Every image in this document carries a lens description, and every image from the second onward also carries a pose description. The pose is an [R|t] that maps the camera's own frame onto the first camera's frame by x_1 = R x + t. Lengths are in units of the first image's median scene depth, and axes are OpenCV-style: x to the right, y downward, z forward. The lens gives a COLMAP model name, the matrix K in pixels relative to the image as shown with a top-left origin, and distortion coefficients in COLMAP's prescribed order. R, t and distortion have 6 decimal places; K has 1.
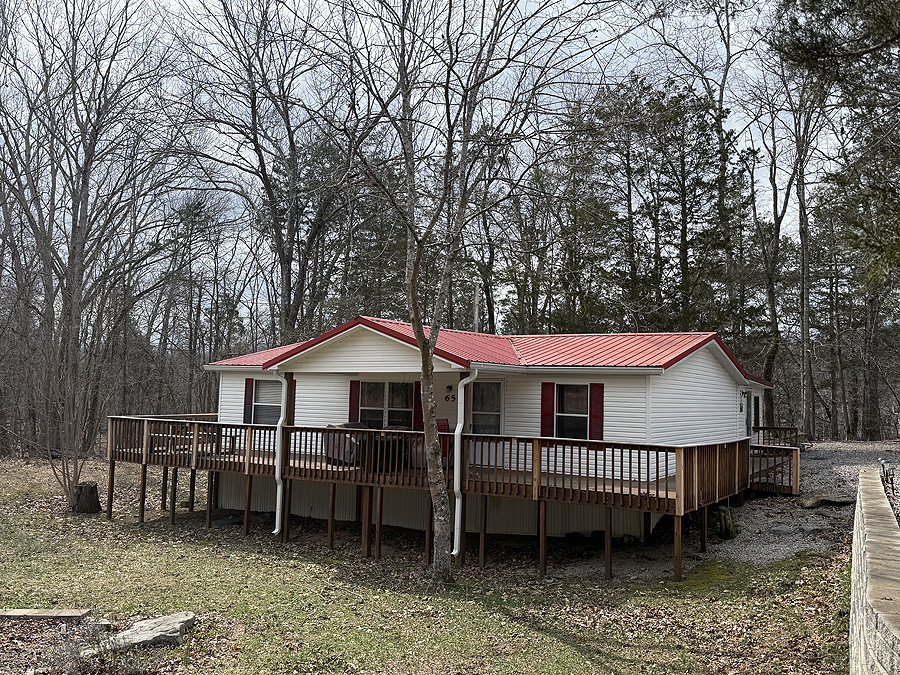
lens RADIAL K [[805.0, 0, 445.5], [0, 805.0, 333.9], [0, 0, 1]] dist [0.079522, -0.089722]
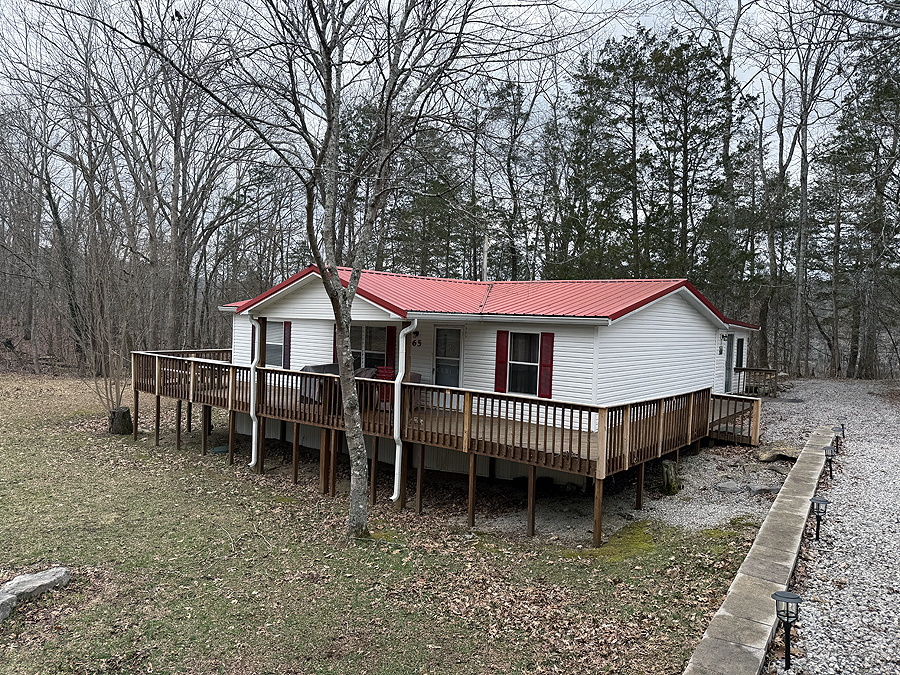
lens RADIAL K [[637.8, 0, 454.1], [0, 637.8, 335.1], [0, 0, 1]] dist [0.011364, -0.012822]
pose [[0.992887, 0.012710, -0.118383, 0.147461], [-0.000934, 0.995087, 0.099001, -0.011025], [0.119059, -0.098186, 0.988020, 0.190885]]
